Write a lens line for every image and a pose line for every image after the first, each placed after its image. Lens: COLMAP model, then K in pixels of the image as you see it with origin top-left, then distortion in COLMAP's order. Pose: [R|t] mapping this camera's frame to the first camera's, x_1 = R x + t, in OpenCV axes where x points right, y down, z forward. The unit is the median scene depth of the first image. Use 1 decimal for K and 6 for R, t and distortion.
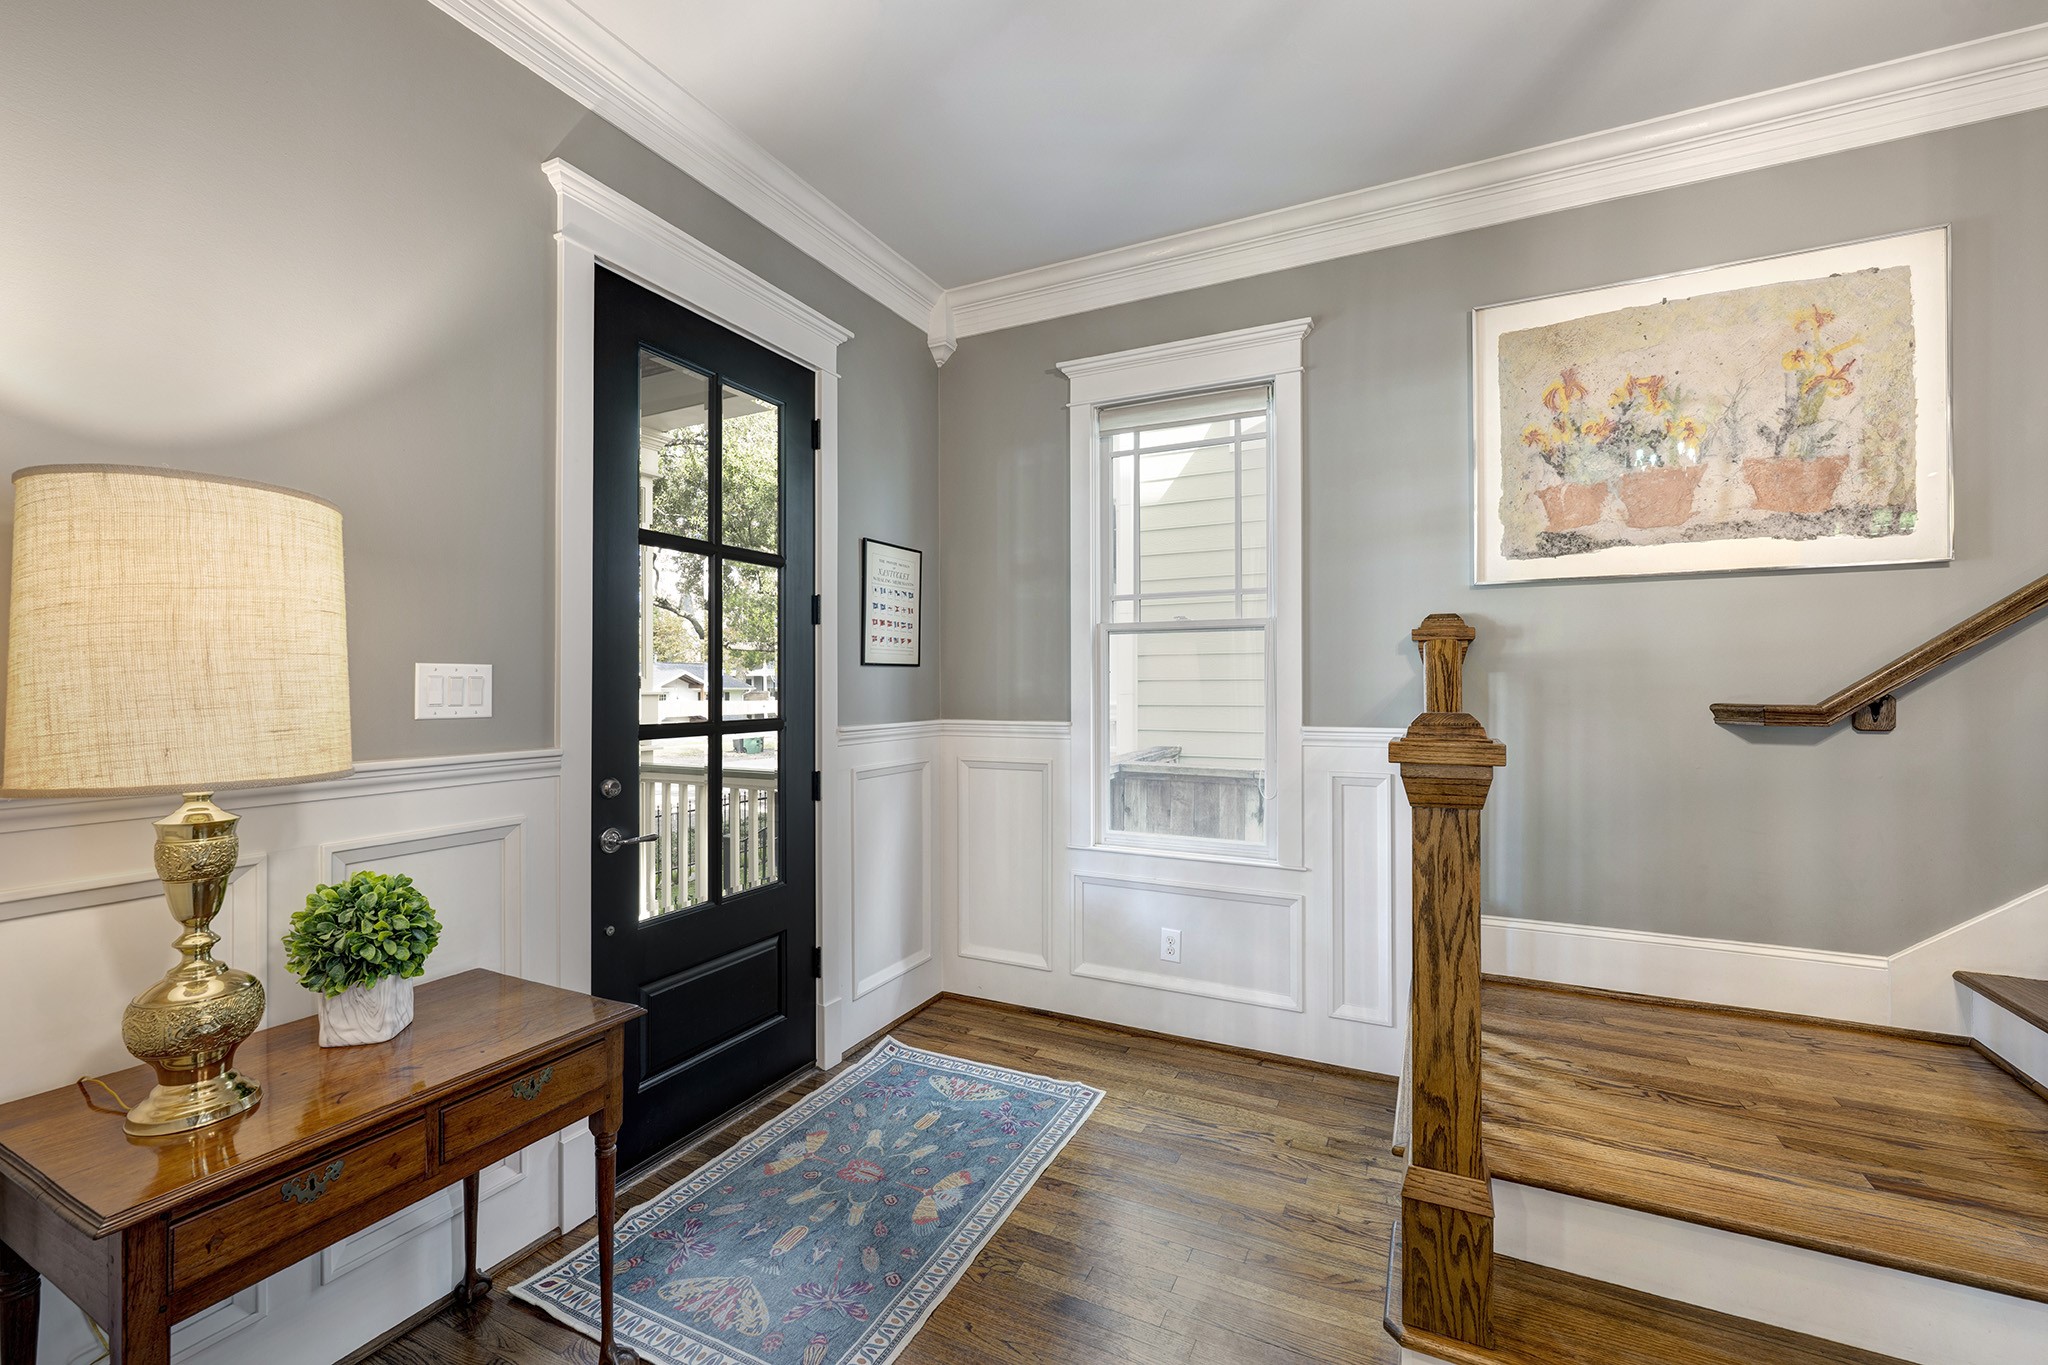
lens RADIAL K [[857.3, 0, 1017.4], [0, 857.3, 677.4], [0, 0, 1]] dist [-0.000125, 0.000123]
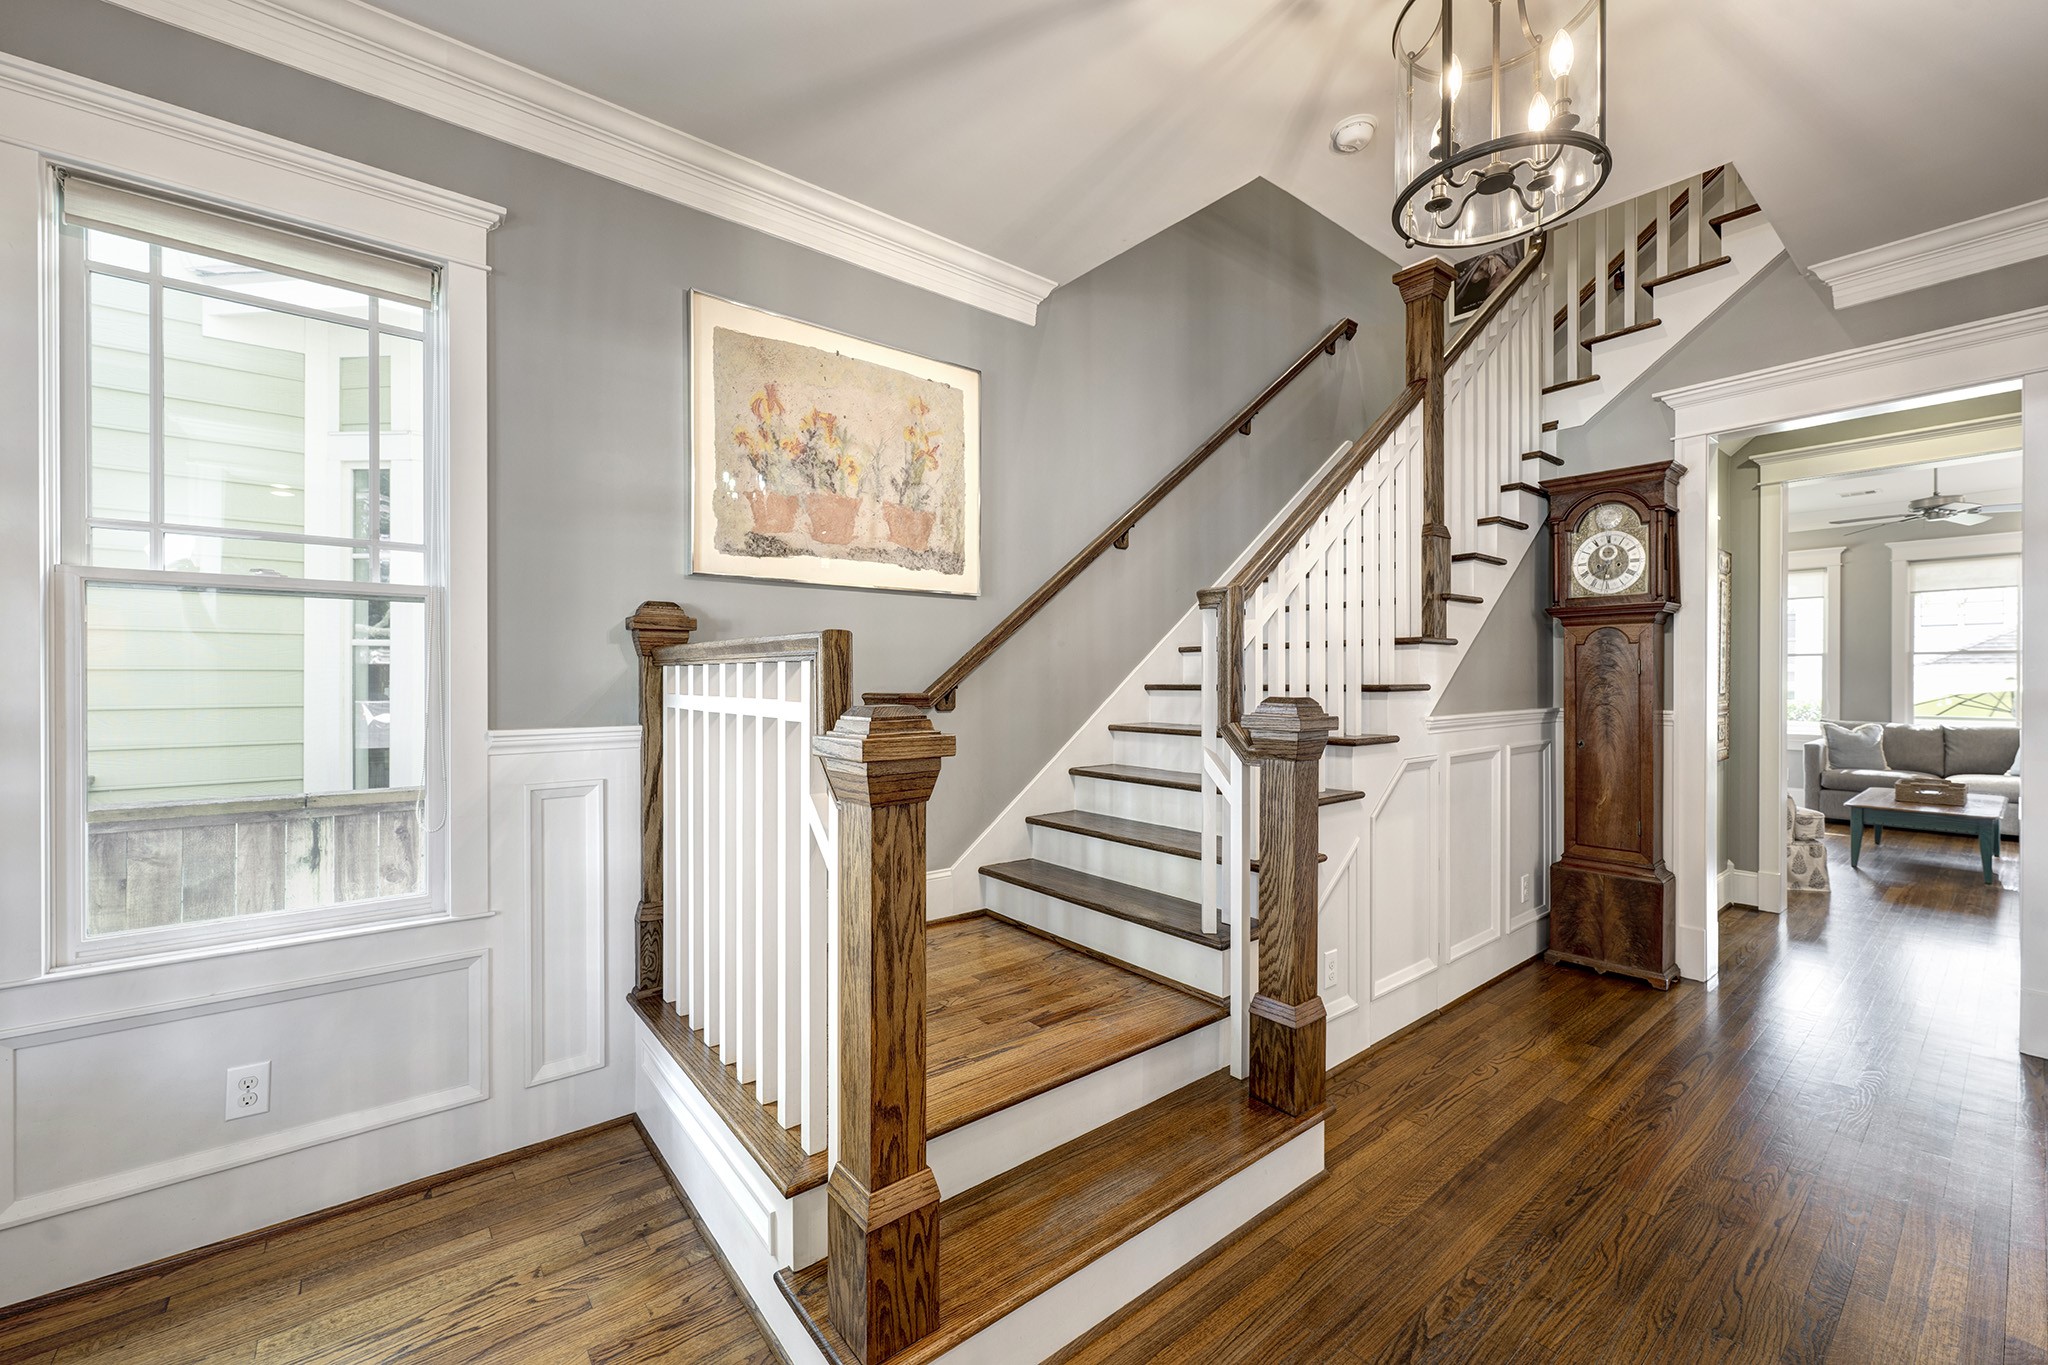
lens RADIAL K [[822.5, 0, 1012.8], [0, 822.5, 679.4], [0, 0, 1]] dist [0.001551, 0.000122]
pose [[0.410953, 0.000864, 0.911656, -0.178379], [-0.009788, 0.999946, 0.003464, 0.004223], [-0.911604, -0.010347, 0.410939, 0.306727]]
